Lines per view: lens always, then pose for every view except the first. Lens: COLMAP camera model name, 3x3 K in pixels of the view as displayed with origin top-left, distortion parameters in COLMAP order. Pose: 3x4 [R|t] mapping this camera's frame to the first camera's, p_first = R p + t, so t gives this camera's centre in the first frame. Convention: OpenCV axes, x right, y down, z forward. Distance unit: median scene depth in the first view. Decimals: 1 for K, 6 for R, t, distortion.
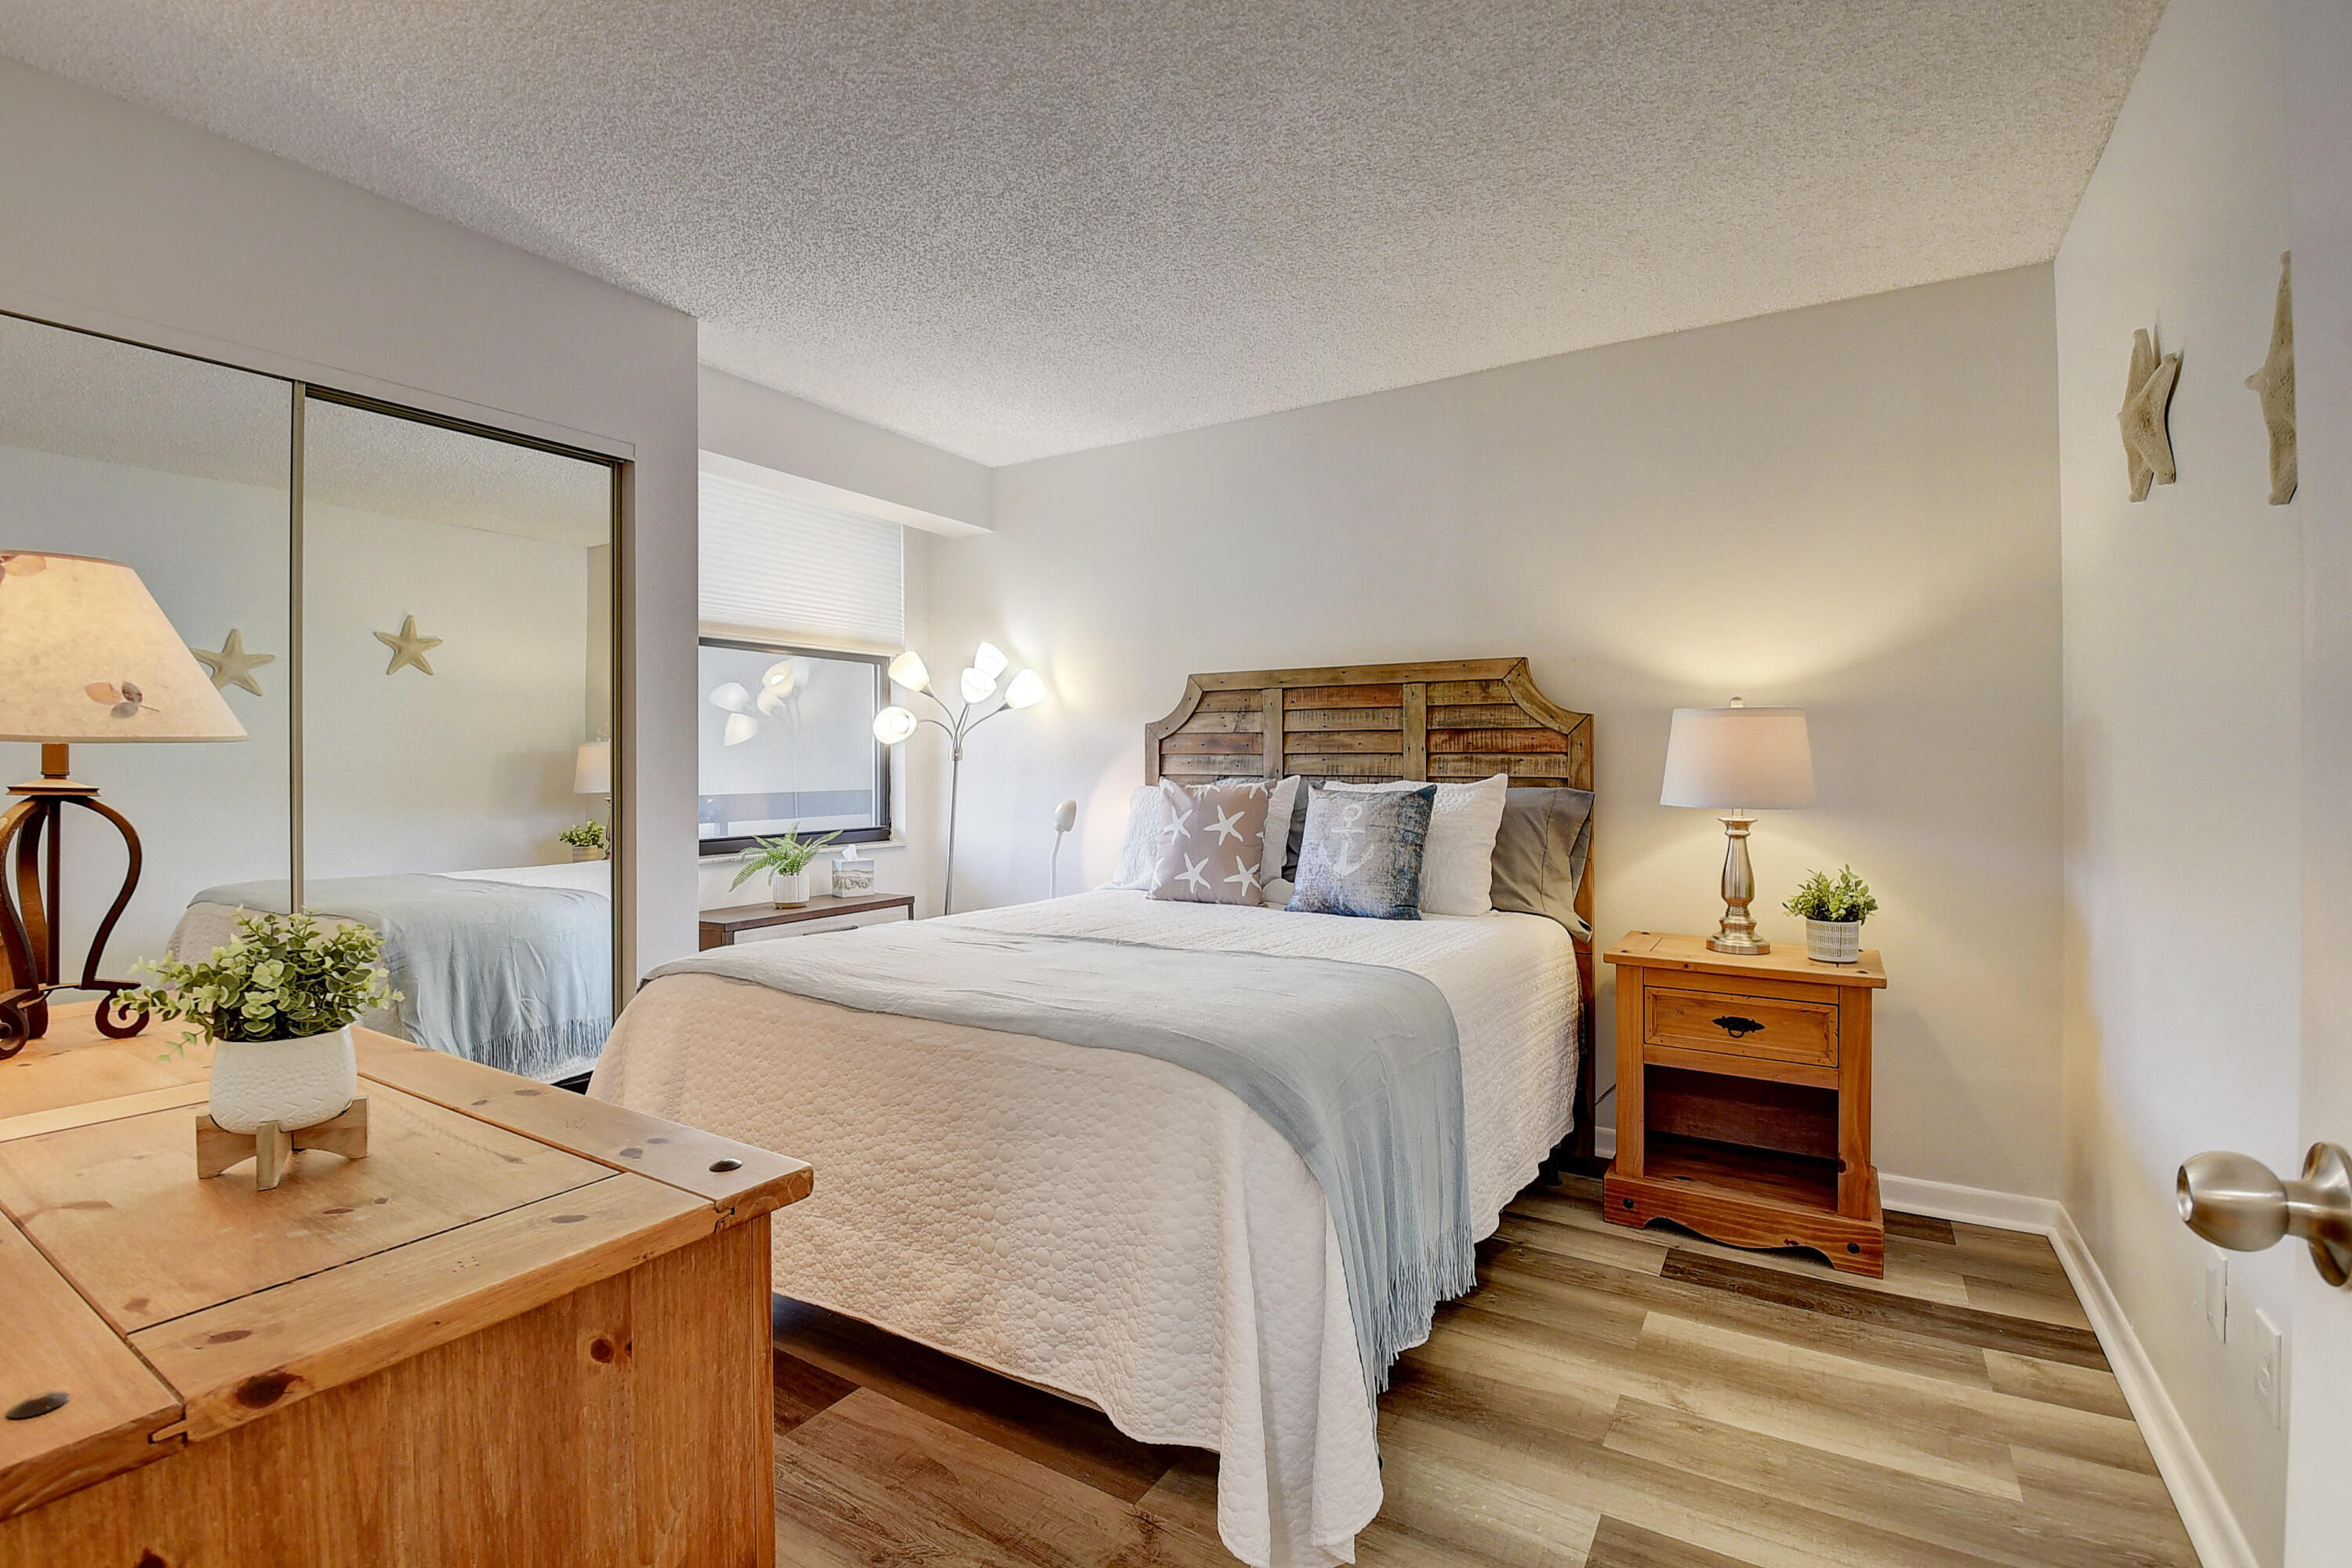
lens RADIAL K [[1032.1, 0, 1165.0], [0, 1032.1, 758.7], [0, 0, 1]] dist [0.004338, -0.018489]
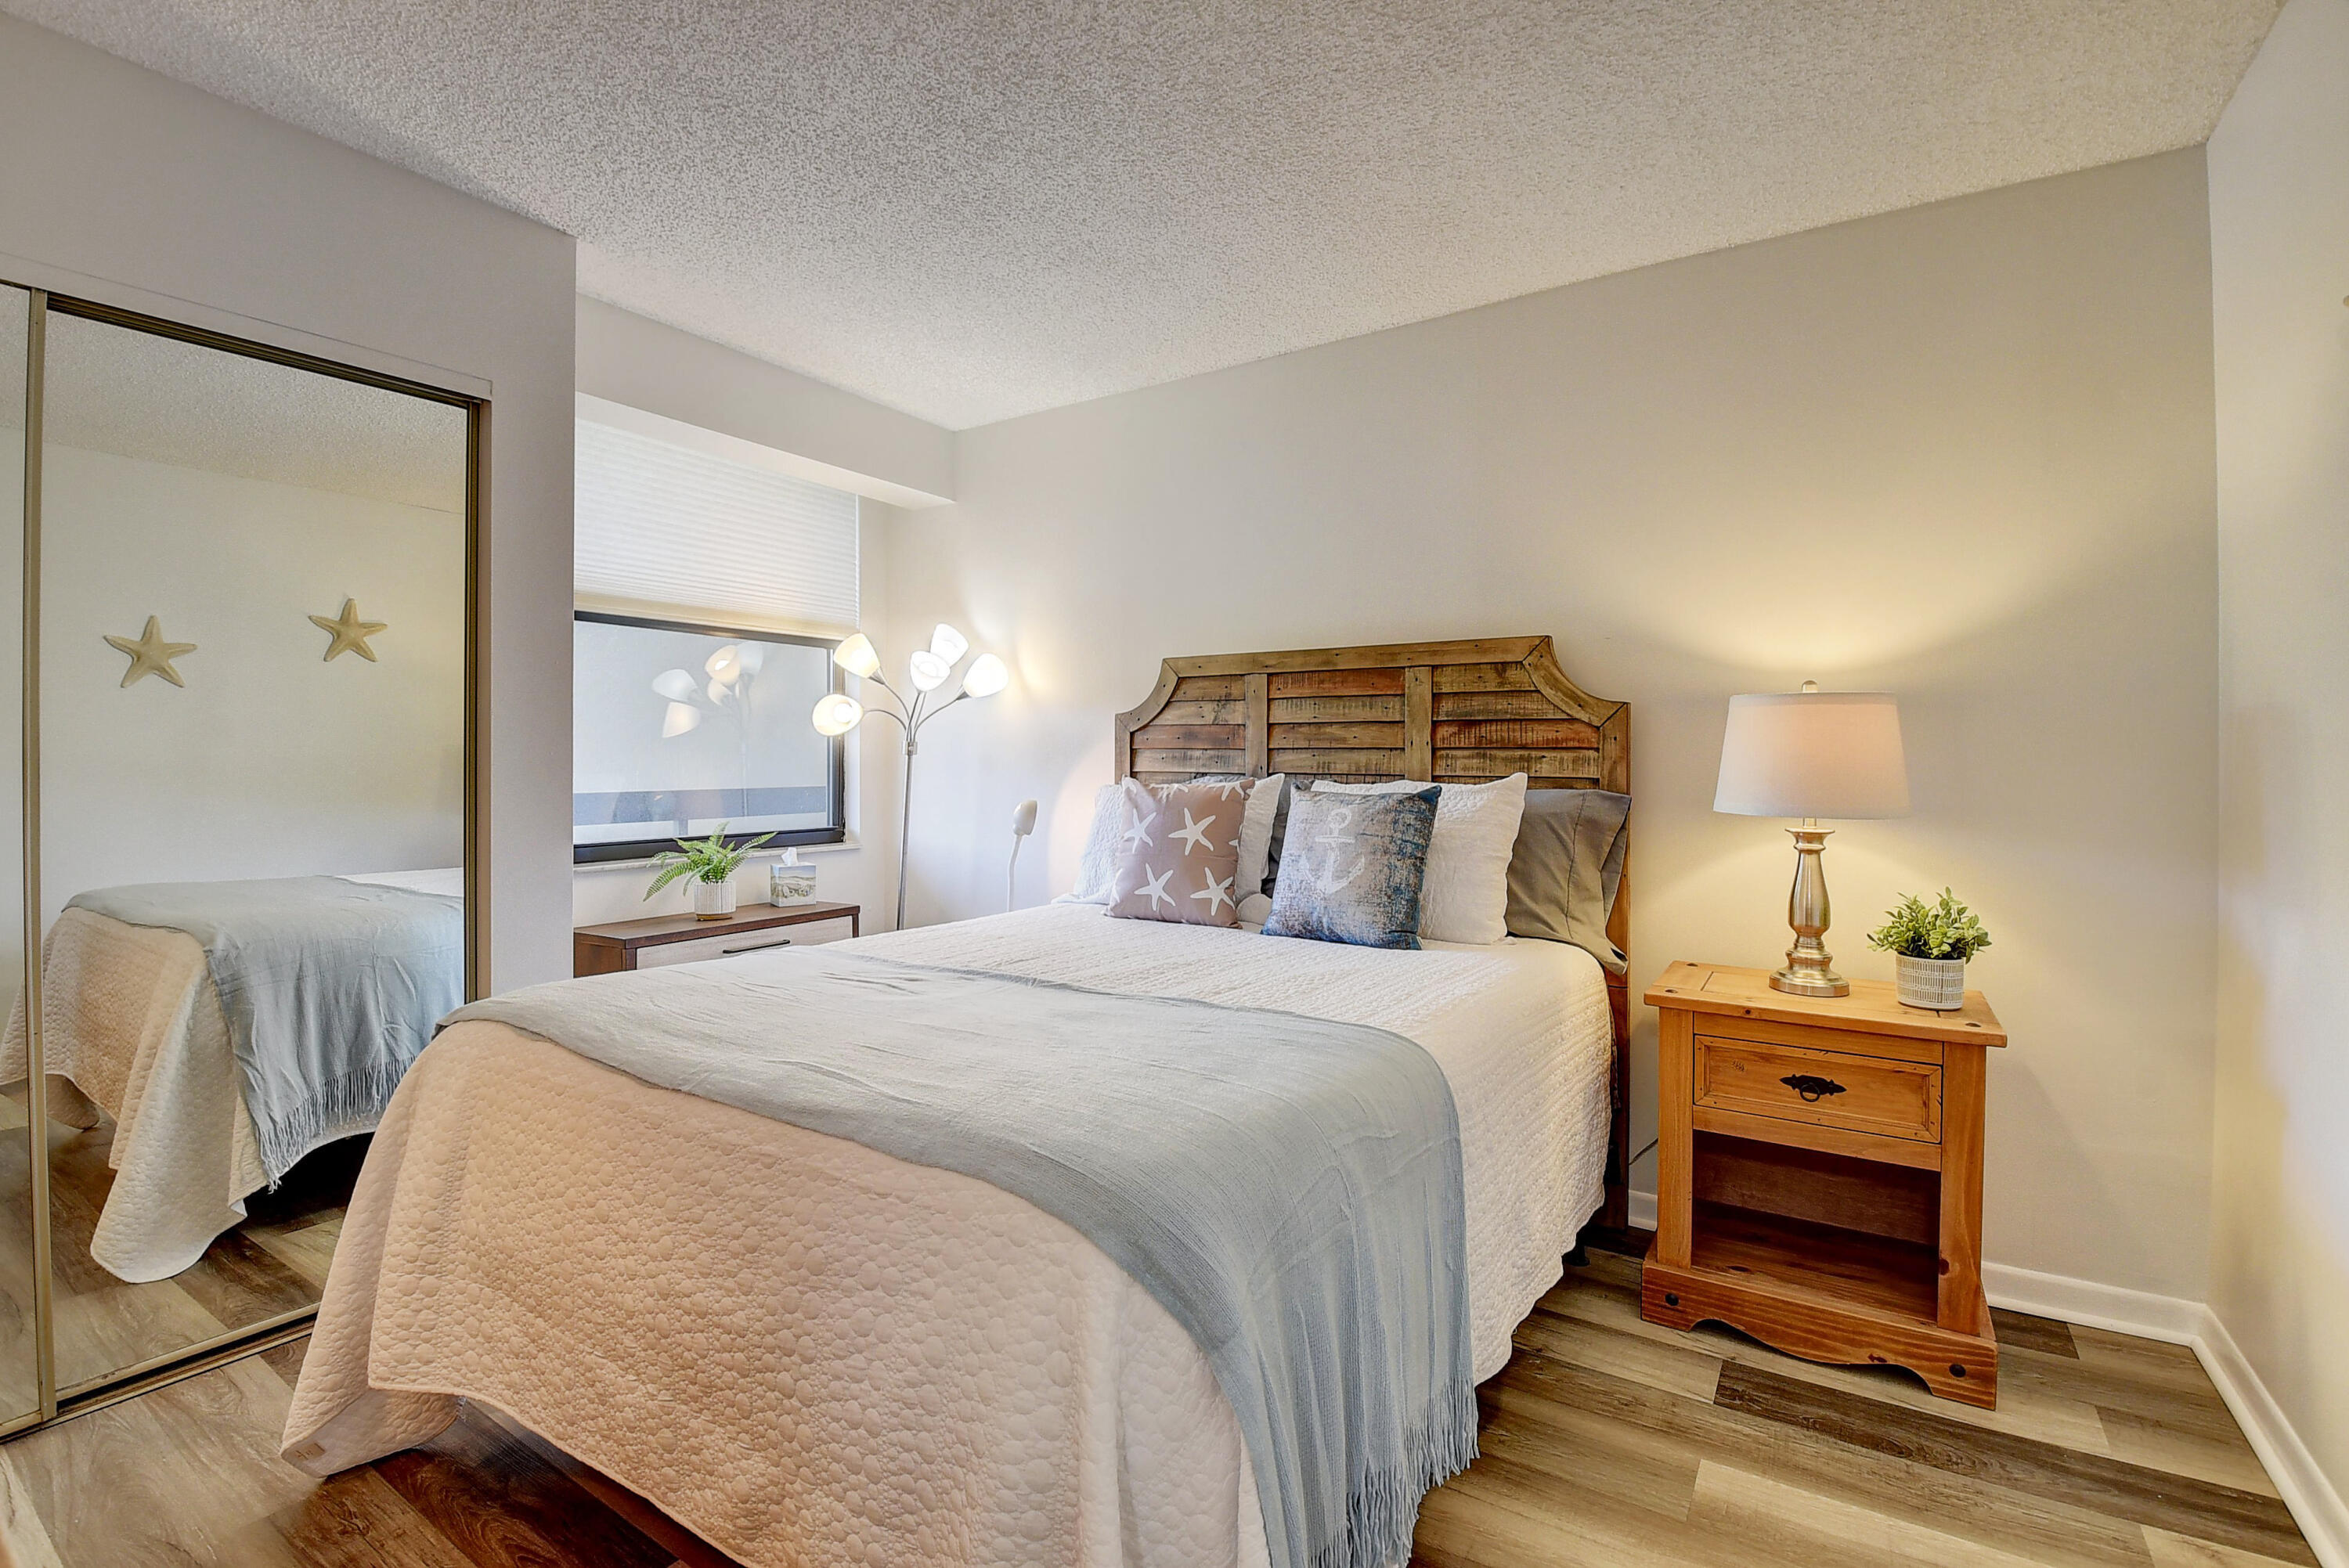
lens RADIAL K [[1011.8, 0, 1162.6], [0, 1011.8, 759.7], [0, 0, 1]] dist [-0.006605, -0.009861]
pose [[0.999651, 0.004232, -0.026090, 0.060243], [-0.004098, 0.999978, 0.005181, 0.000686], [0.026111, -0.005073, 0.999646, 0.180528]]
